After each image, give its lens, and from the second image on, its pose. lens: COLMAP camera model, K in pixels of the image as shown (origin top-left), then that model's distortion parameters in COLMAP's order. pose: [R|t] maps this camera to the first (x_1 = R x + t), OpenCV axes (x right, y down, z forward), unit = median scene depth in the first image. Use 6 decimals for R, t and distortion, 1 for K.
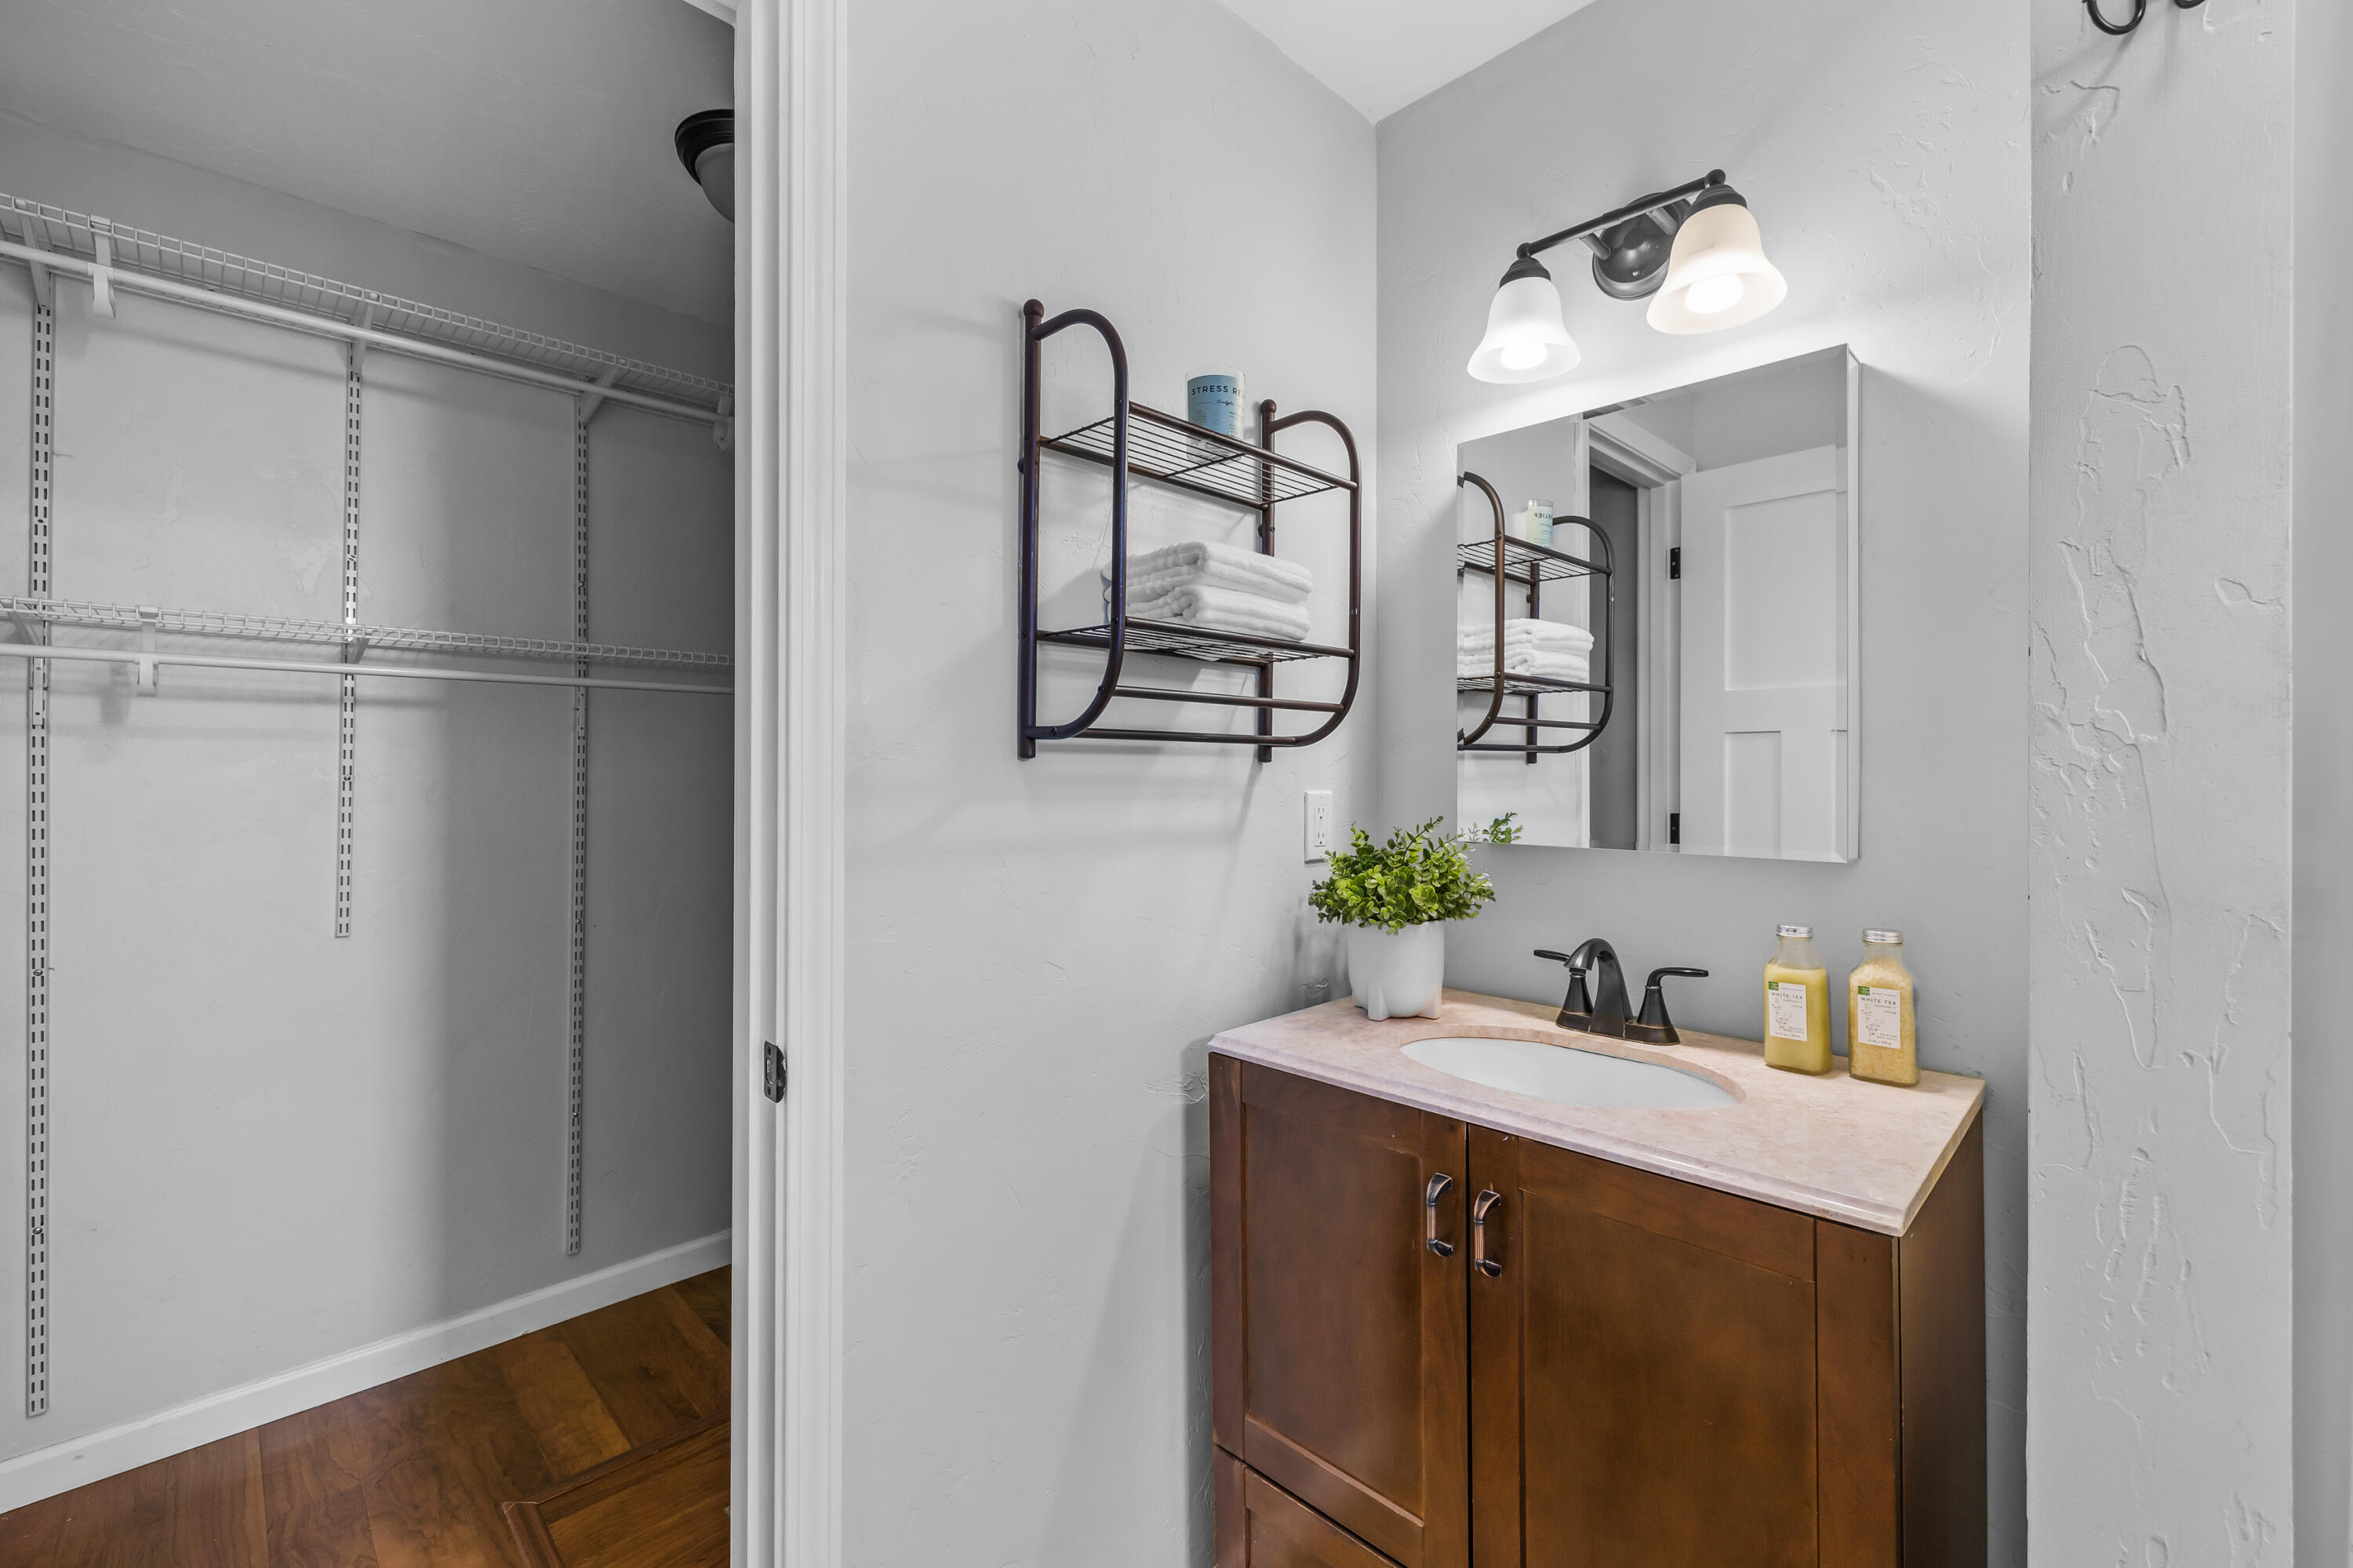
lens RADIAL K [[993.4, 0, 1166.0], [0, 993.4, 768.6], [0, 0, 1]] dist [0.000566, 0.001064]
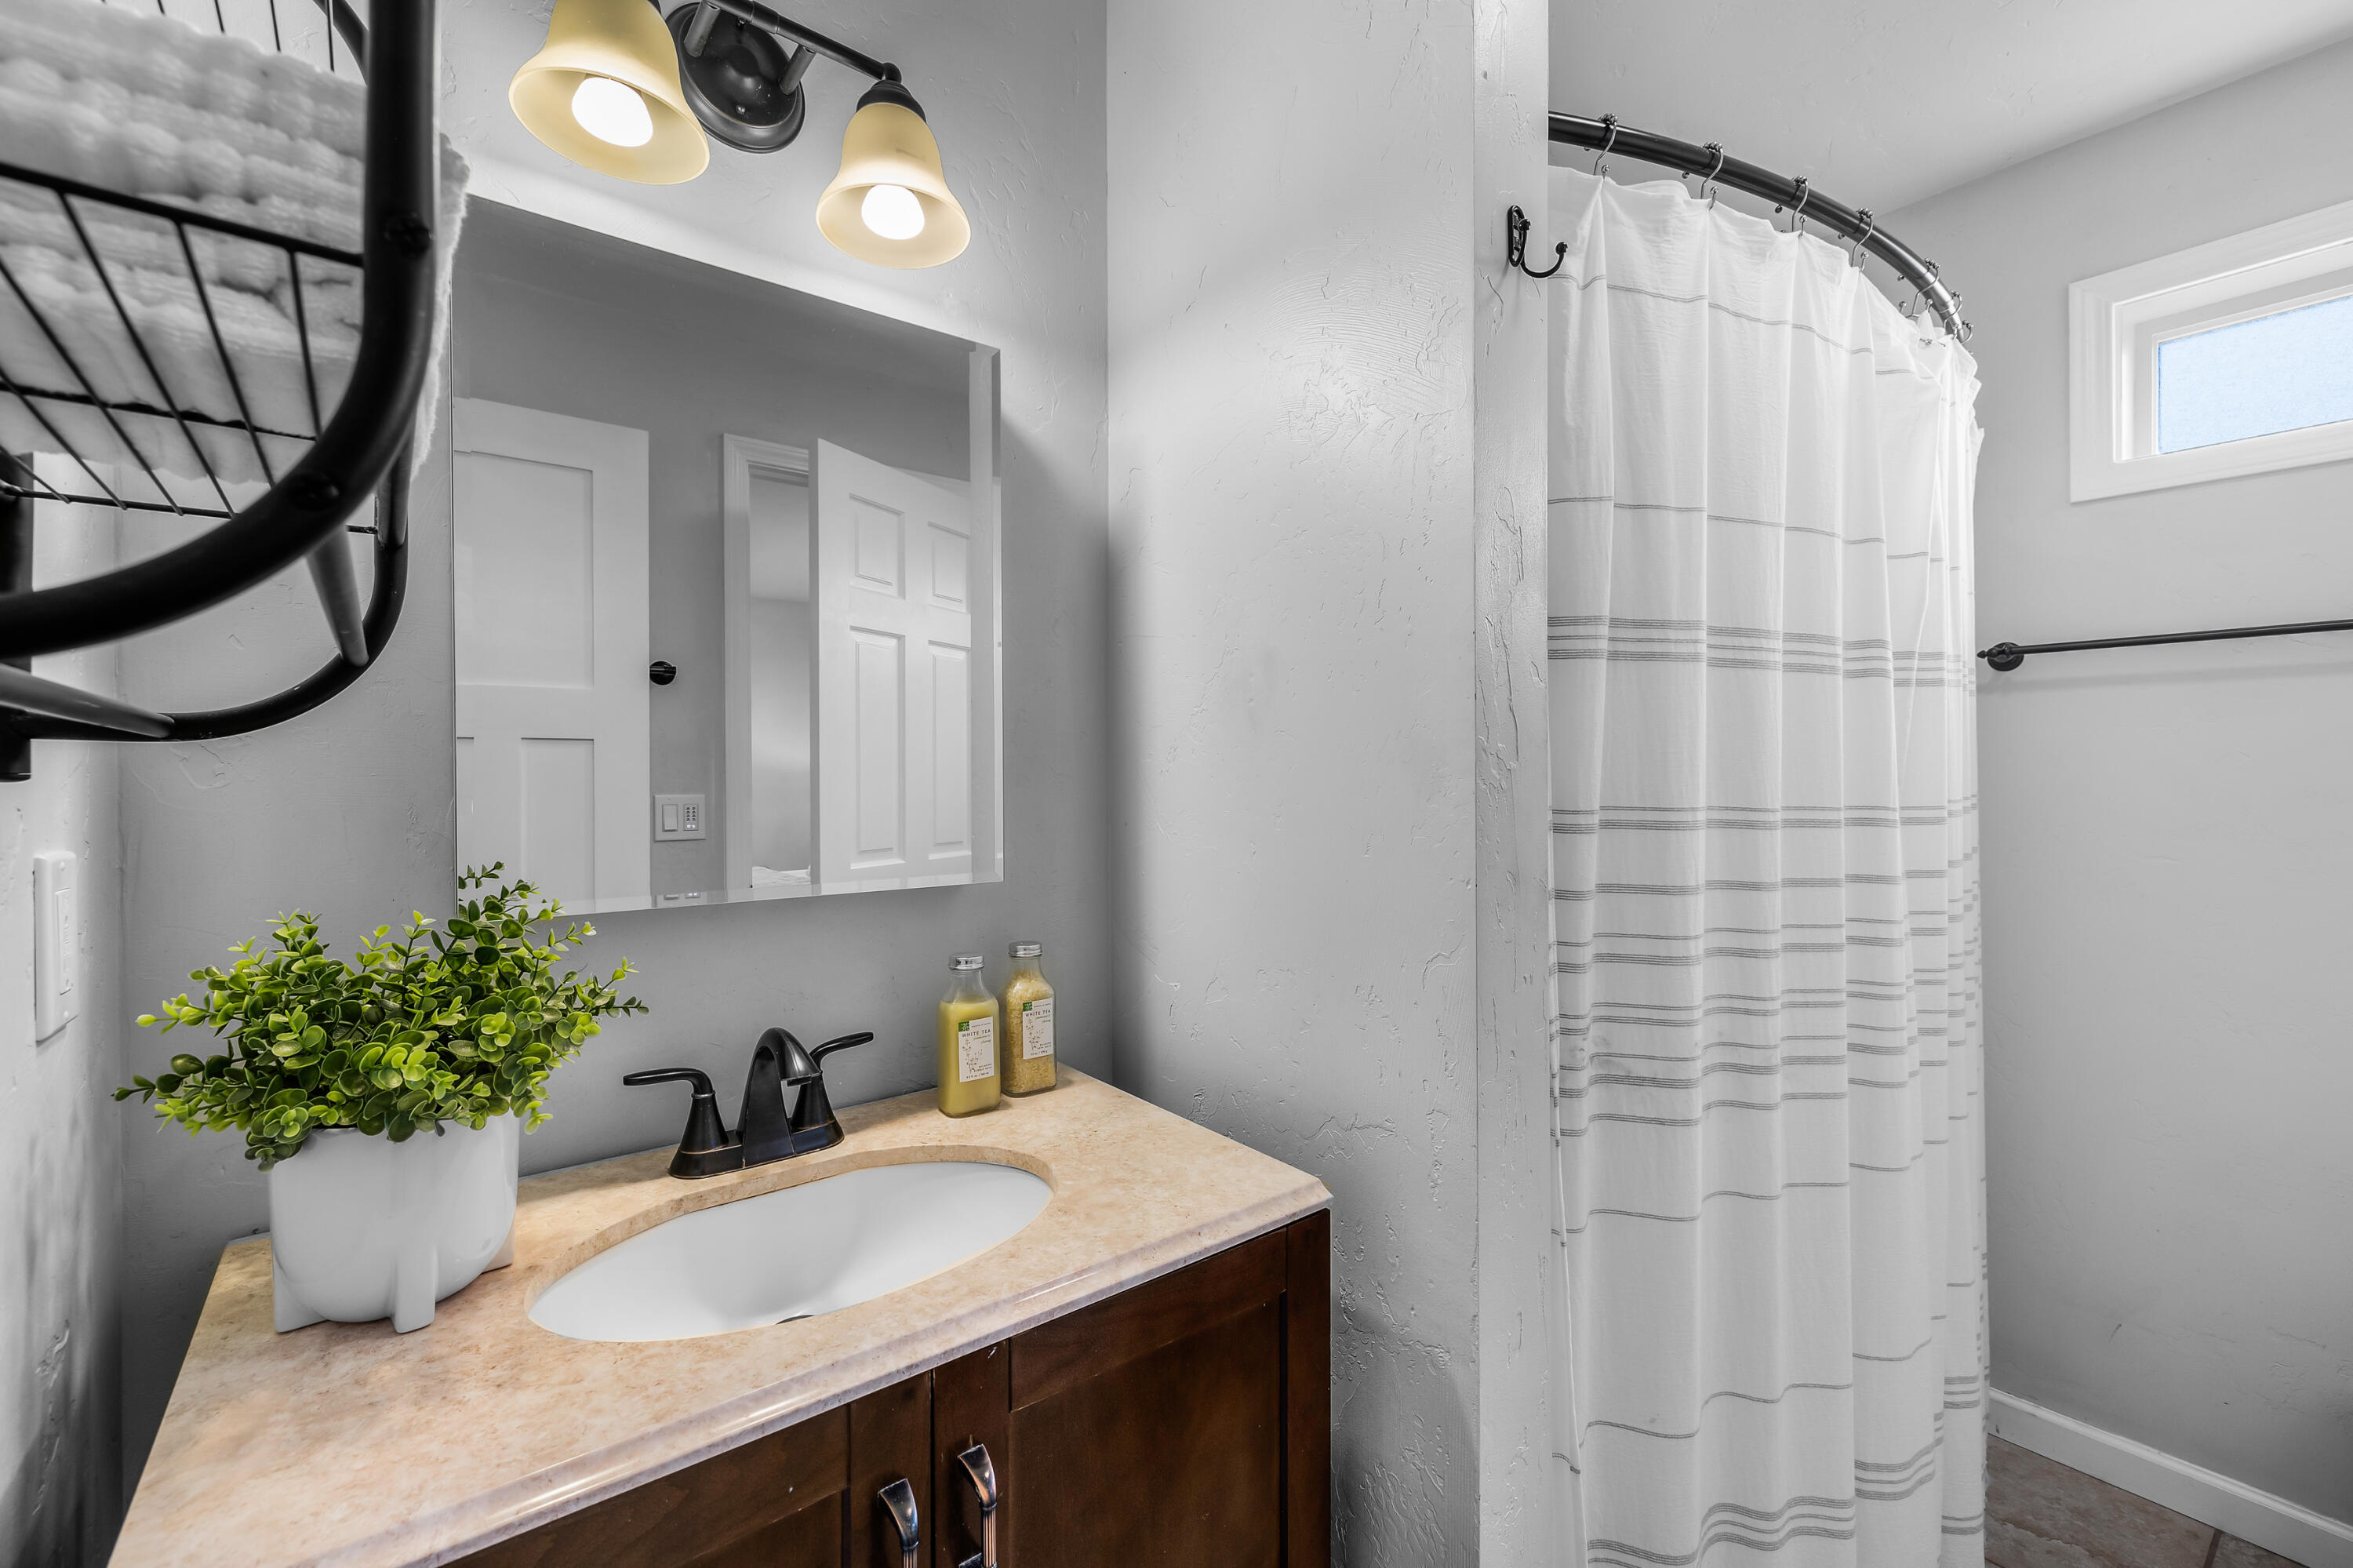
lens RADIAL K [[993.4, 0, 1167.3], [0, 993.4, 781.6], [0, 0, 1]] dist [0.000566, 0.001064]
pose [[0.103423, -0.006208, 0.994618, -0.266986], [0.002832, 0.999978, 0.005947, -0.009005], [-0.994633, 0.002201, 0.103439, 0.725366]]
